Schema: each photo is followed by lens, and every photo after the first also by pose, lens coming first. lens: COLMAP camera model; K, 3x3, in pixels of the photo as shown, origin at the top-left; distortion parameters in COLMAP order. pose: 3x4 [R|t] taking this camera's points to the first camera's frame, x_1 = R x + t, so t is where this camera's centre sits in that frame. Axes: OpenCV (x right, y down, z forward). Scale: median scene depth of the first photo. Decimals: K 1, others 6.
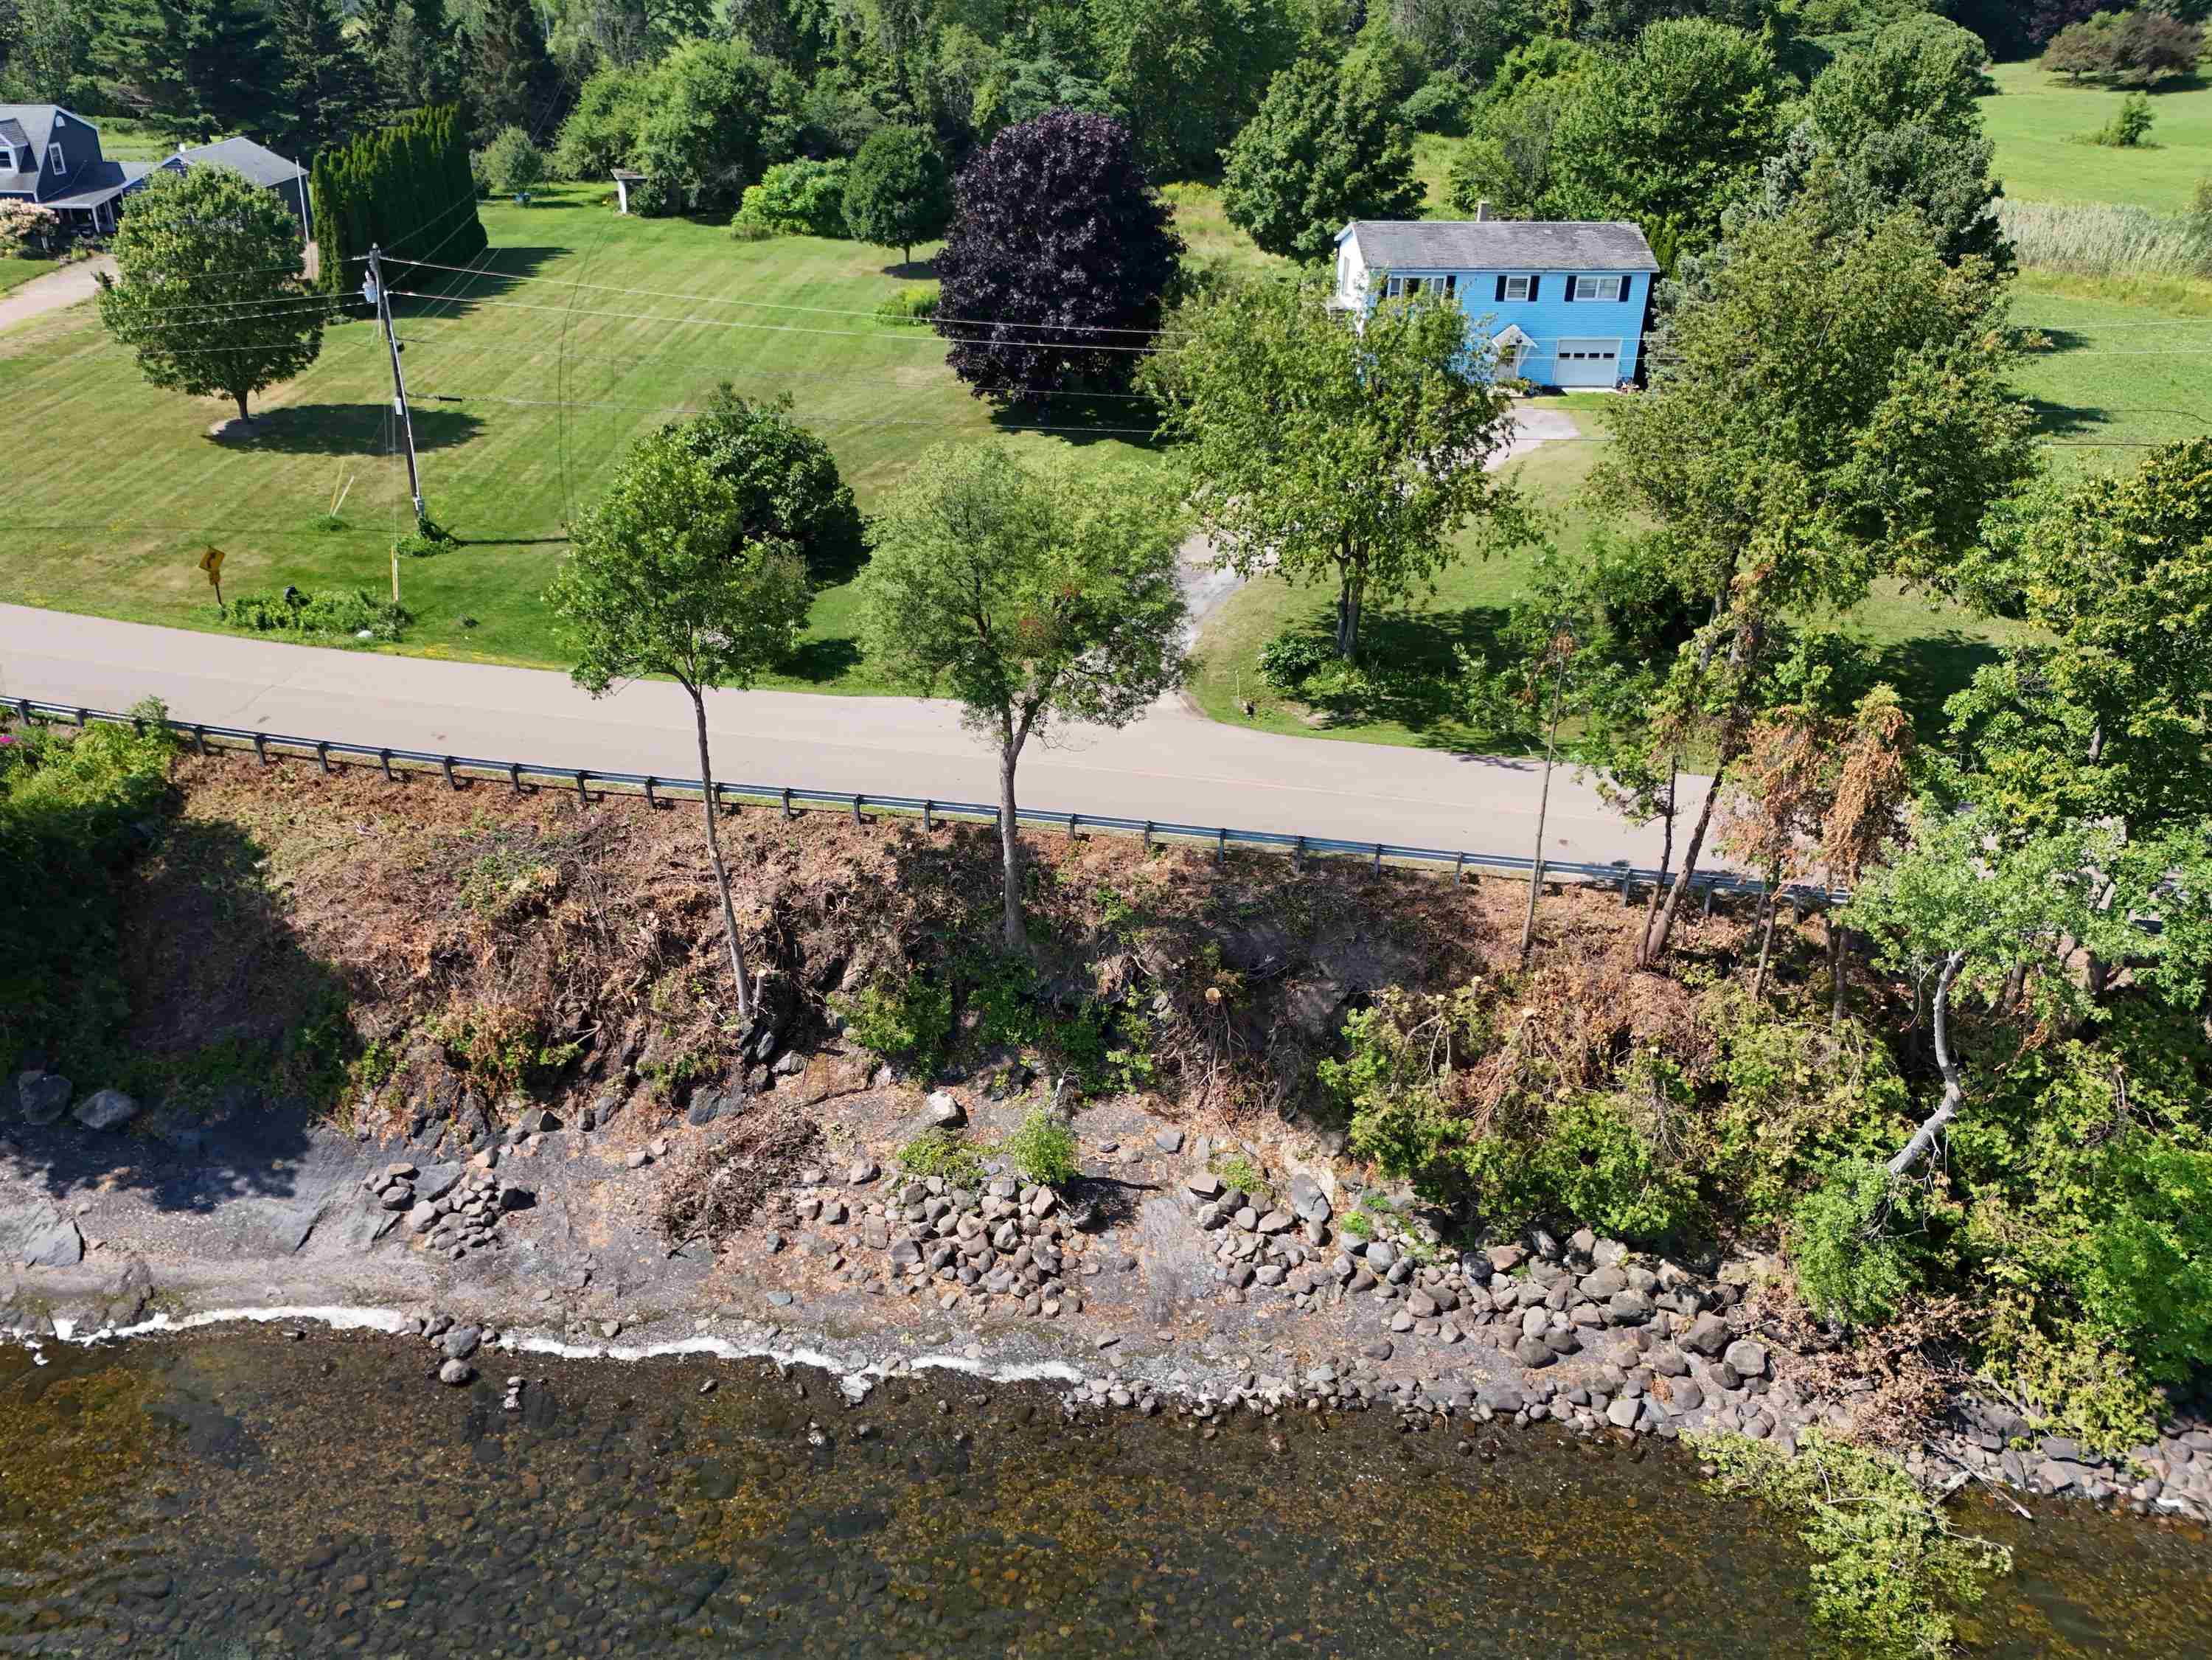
lens RADIAL K [[1603.9, 0, 1108.9], [0, 1603.9, 831.4], [0, 0, 1]] dist [0.003590, -0.003823]
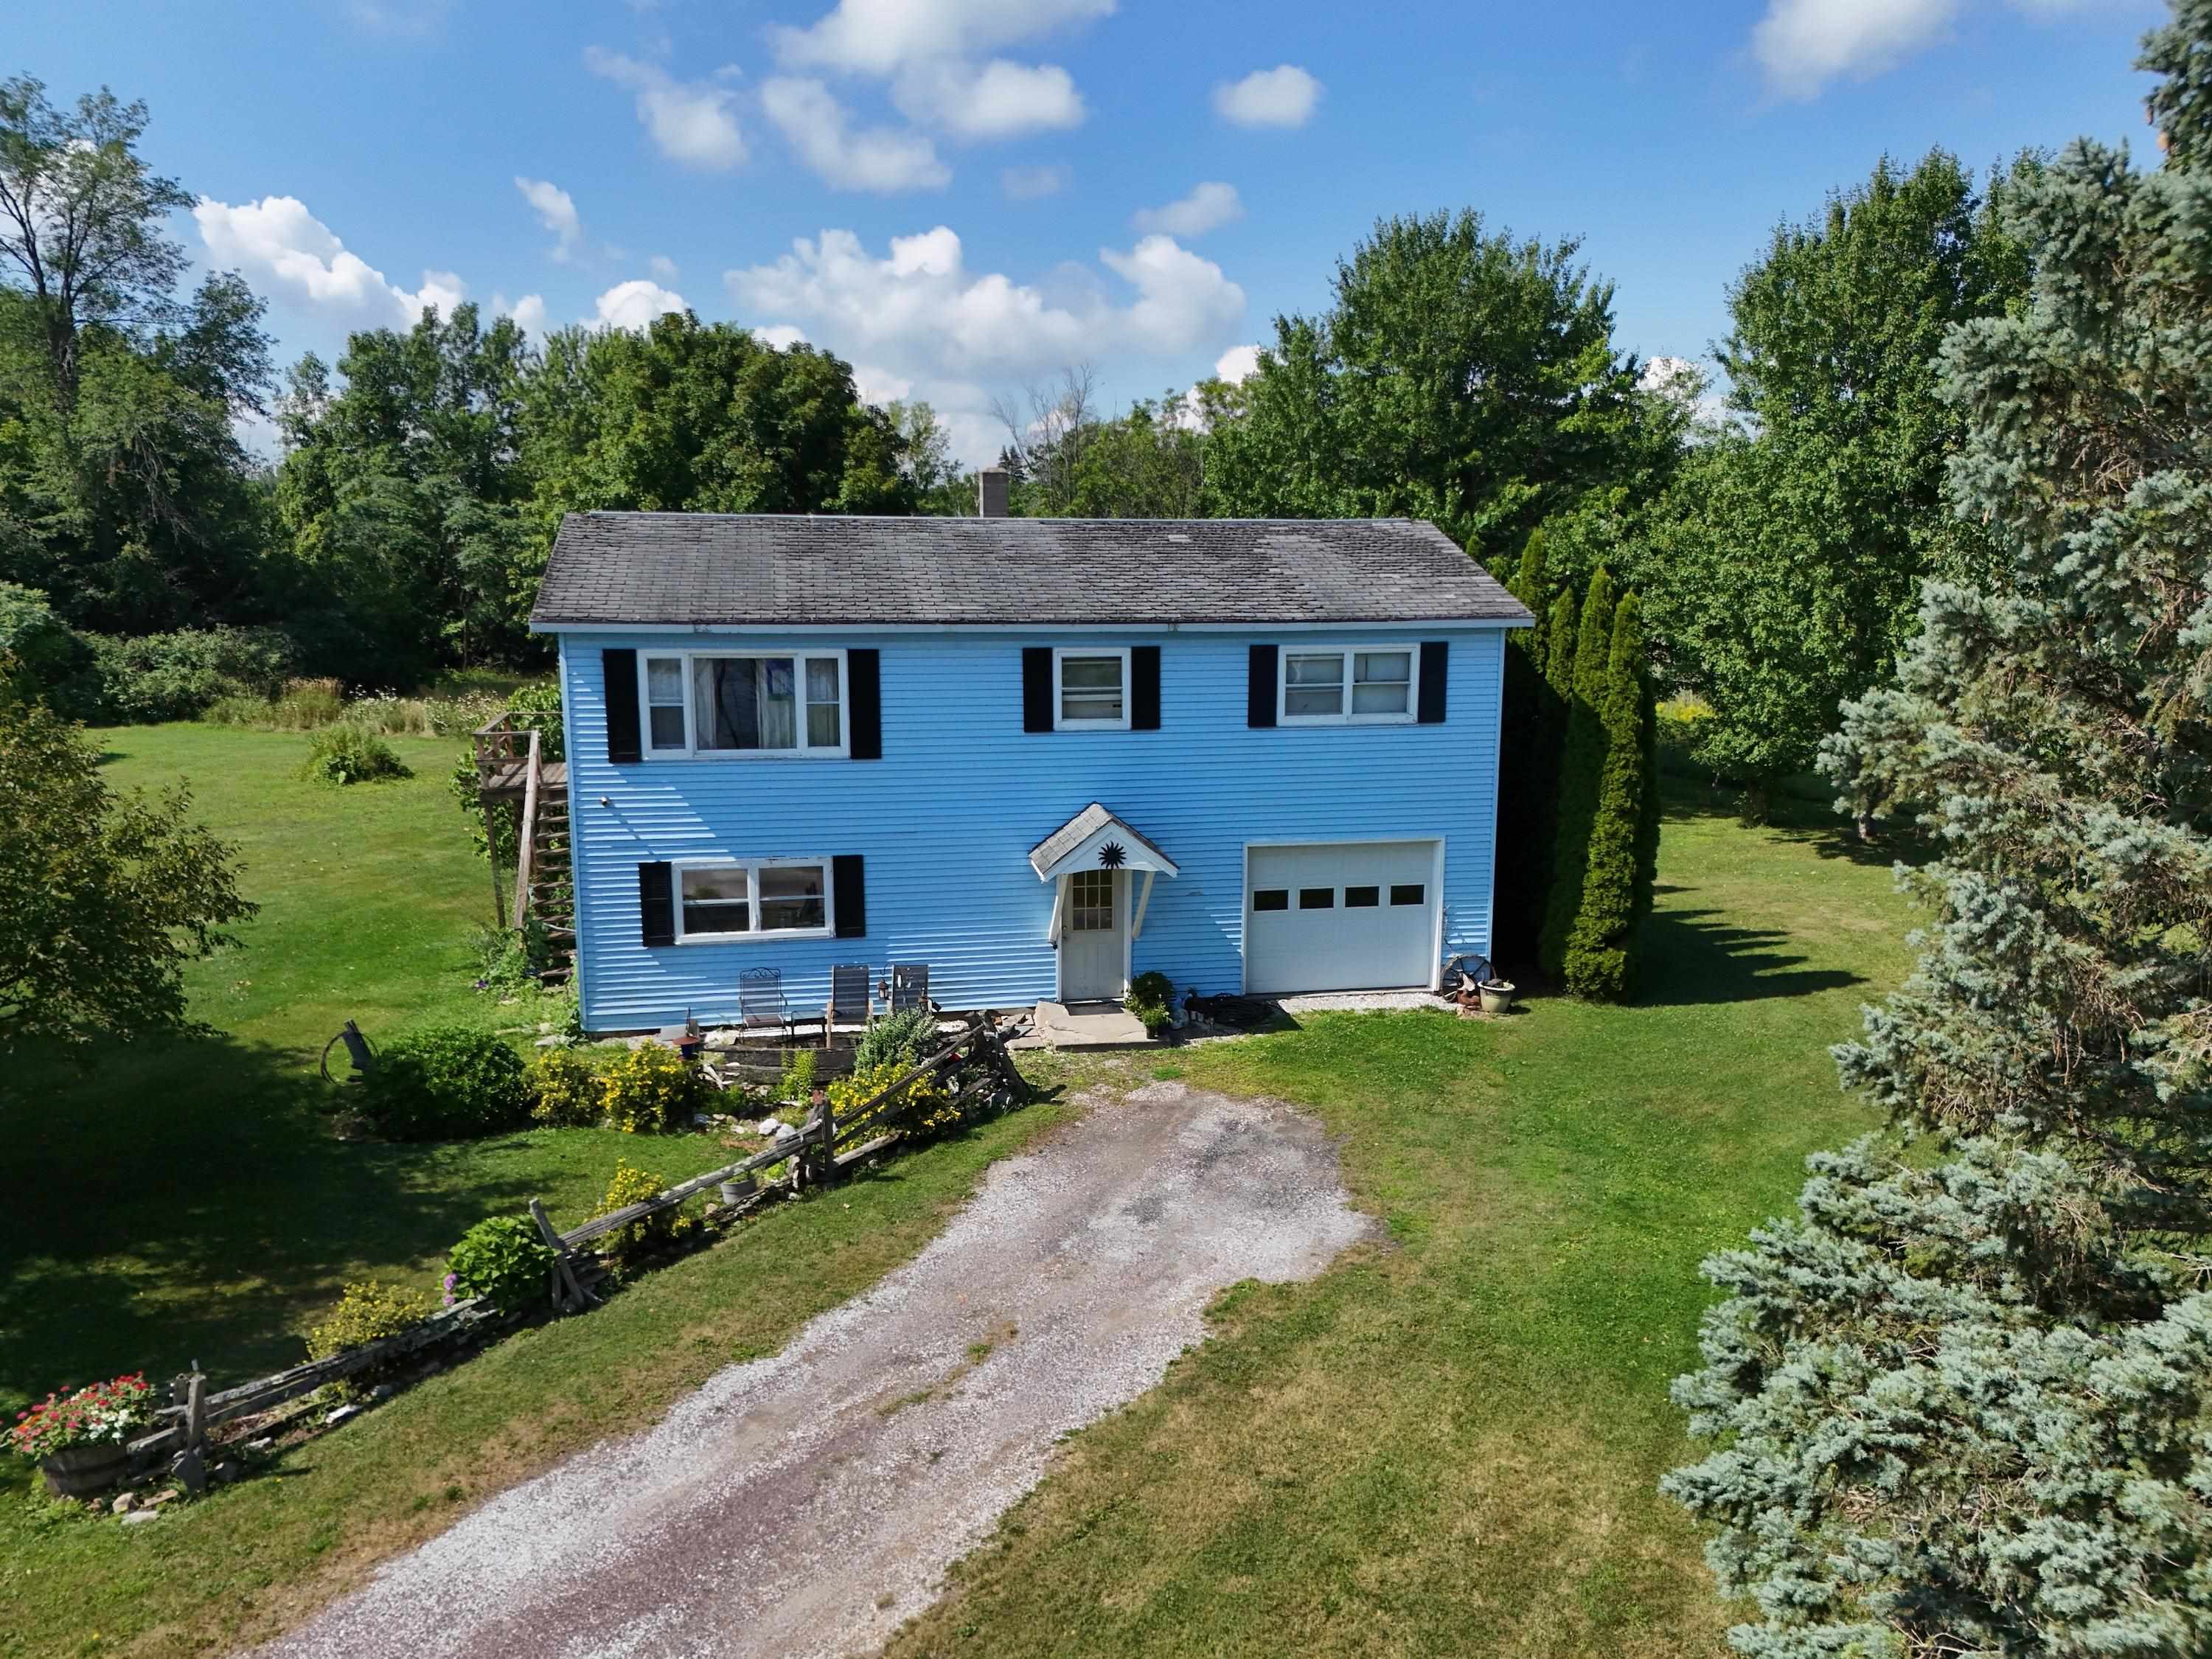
lens RADIAL K [[1603.7, 0, 1122.5], [0, 1603.7, 832.6], [0, 0, 1]] dist [0.003590, -0.003823]
pose [[0.985335, -0.033834, 0.167246, 0.208706], [0.085543, 0.946024, -0.312602, -0.217917], [-0.147642, 0.322324, 0.935045, 0.724859]]
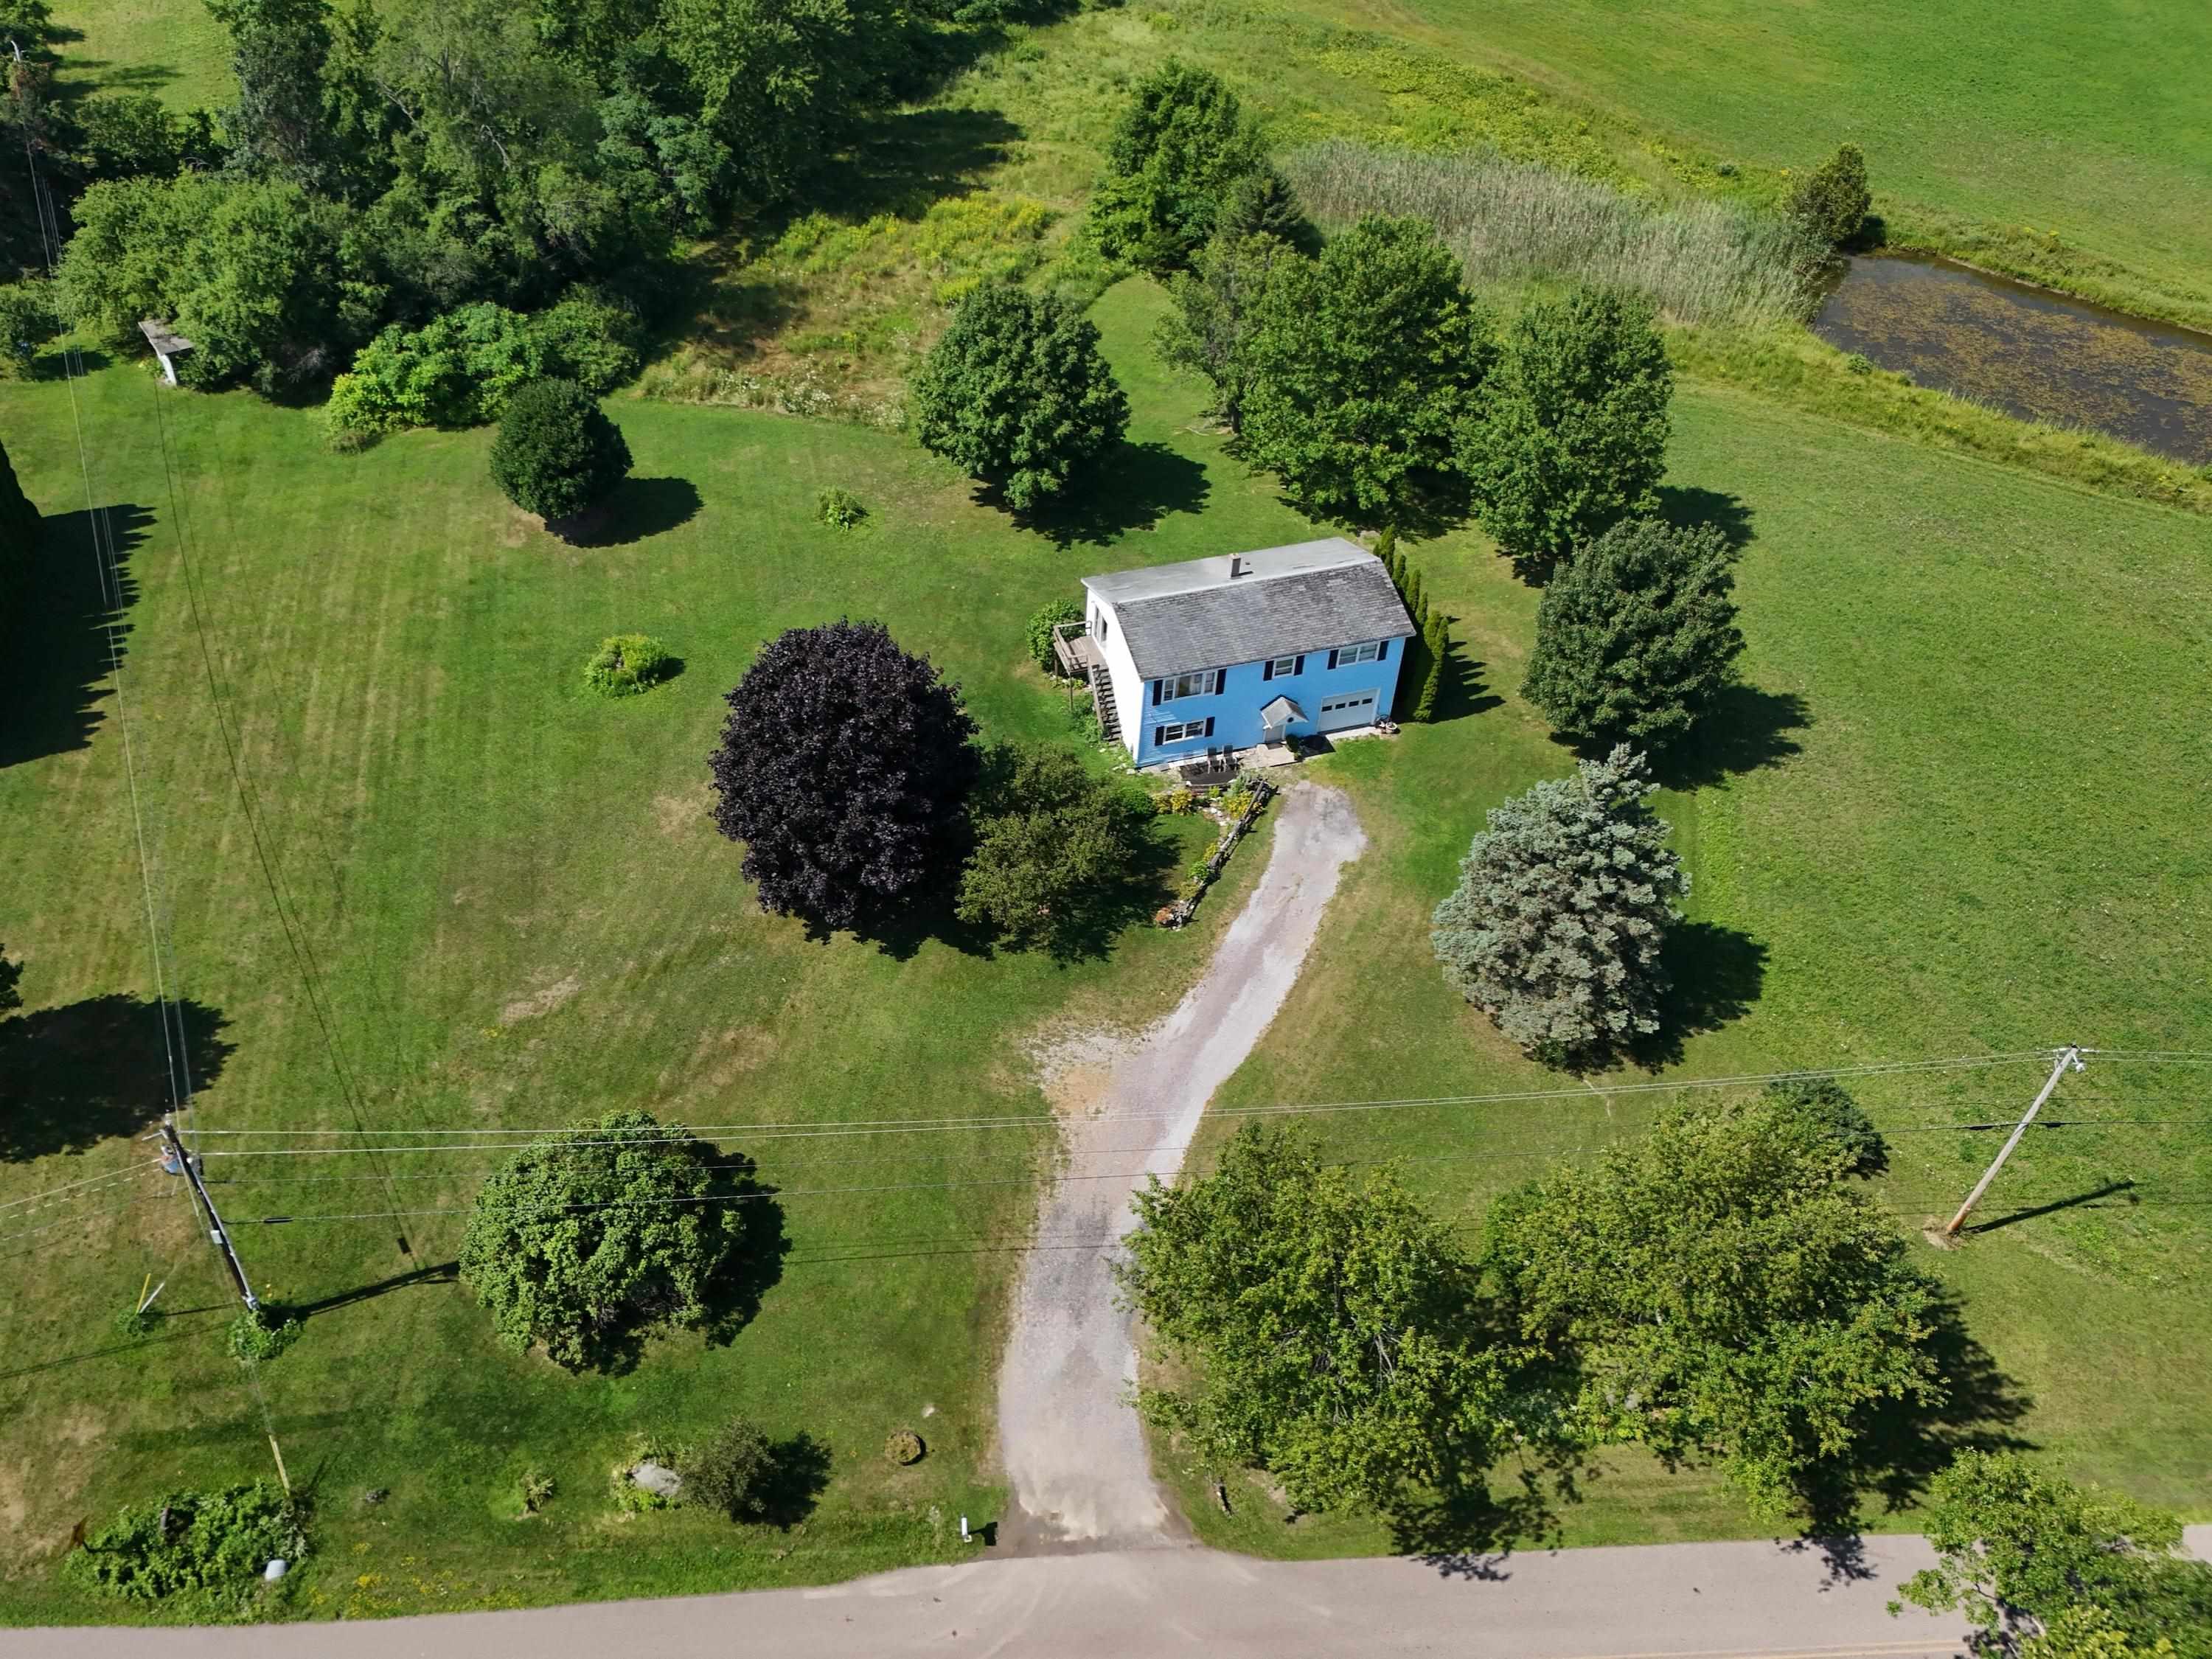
lens RADIAL K [[1603.7, 0, 1094.0], [0, 1603.7, 839.2], [0, 0, 1]] dist [0.003590, -0.003823]
pose [[0.962018, -0.167543, 0.215524, -0.095845], [0.120201, 0.968830, 0.216612, -0.466859], [-0.245097, -0.182478, 0.952171, 0.049158]]
